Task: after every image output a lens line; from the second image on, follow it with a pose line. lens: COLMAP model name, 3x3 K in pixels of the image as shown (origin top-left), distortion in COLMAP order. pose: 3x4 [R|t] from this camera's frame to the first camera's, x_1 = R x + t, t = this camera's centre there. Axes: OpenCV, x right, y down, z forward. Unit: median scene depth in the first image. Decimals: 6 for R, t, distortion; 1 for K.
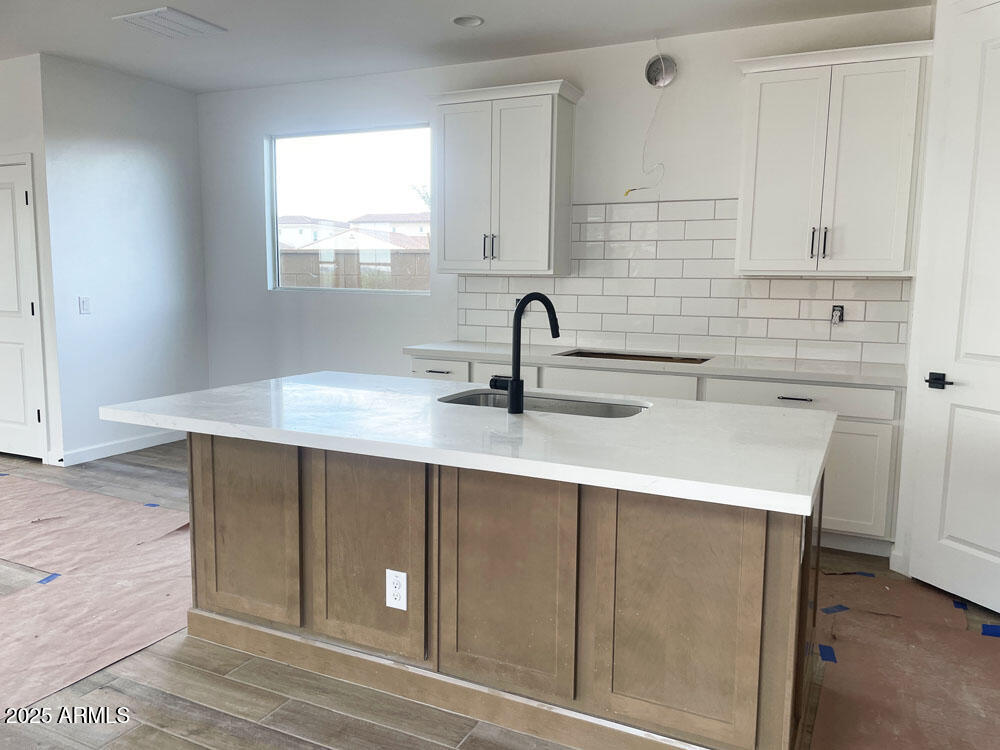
lens RADIAL K [[757.9, 0, 507.4], [0, 757.9, 374.5], [0, 0, 1]] dist [0.095806, -0.153922]
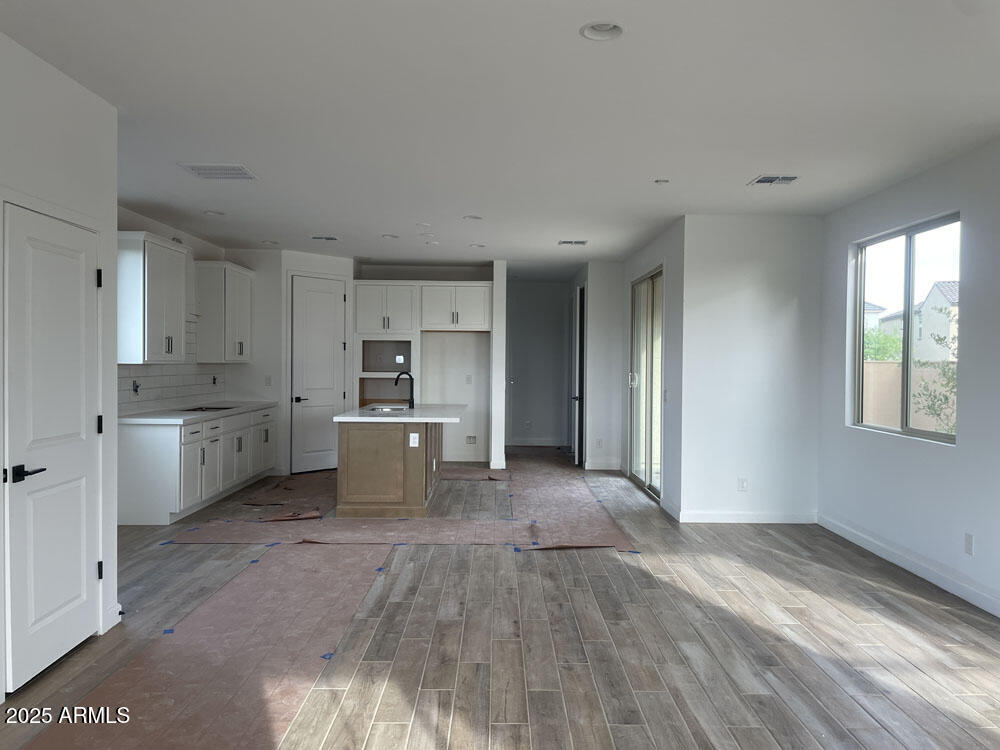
lens RADIAL K [[757.9, 0, 507.4], [0, 757.9, 374.5], [0, 0, 1]] dist [0.095806, -0.153922]
pose [[-0.450146, -0.034510, 0.892288, -2.868580], [0.096687, 0.991494, 0.087124, -0.316766], [-0.887705, 0.125491, -0.442980, 1.922757]]
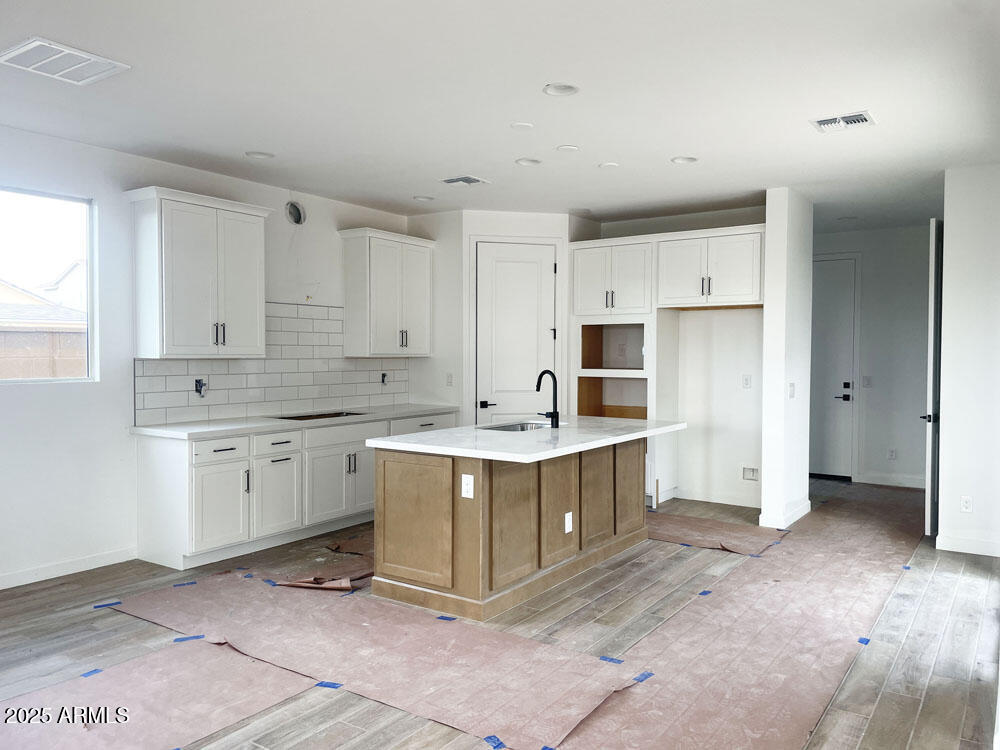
lens RADIAL K [[757.9, 0, 507.4], [0, 757.9, 374.5], [0, 0, 1]] dist [0.095806, -0.153922]
pose [[0.142885, -0.043369, 0.988789, -1.918665], [0.123790, 0.991978, 0.025621, -0.153119], [-0.981967, 0.118741, 0.147107, 0.752972]]
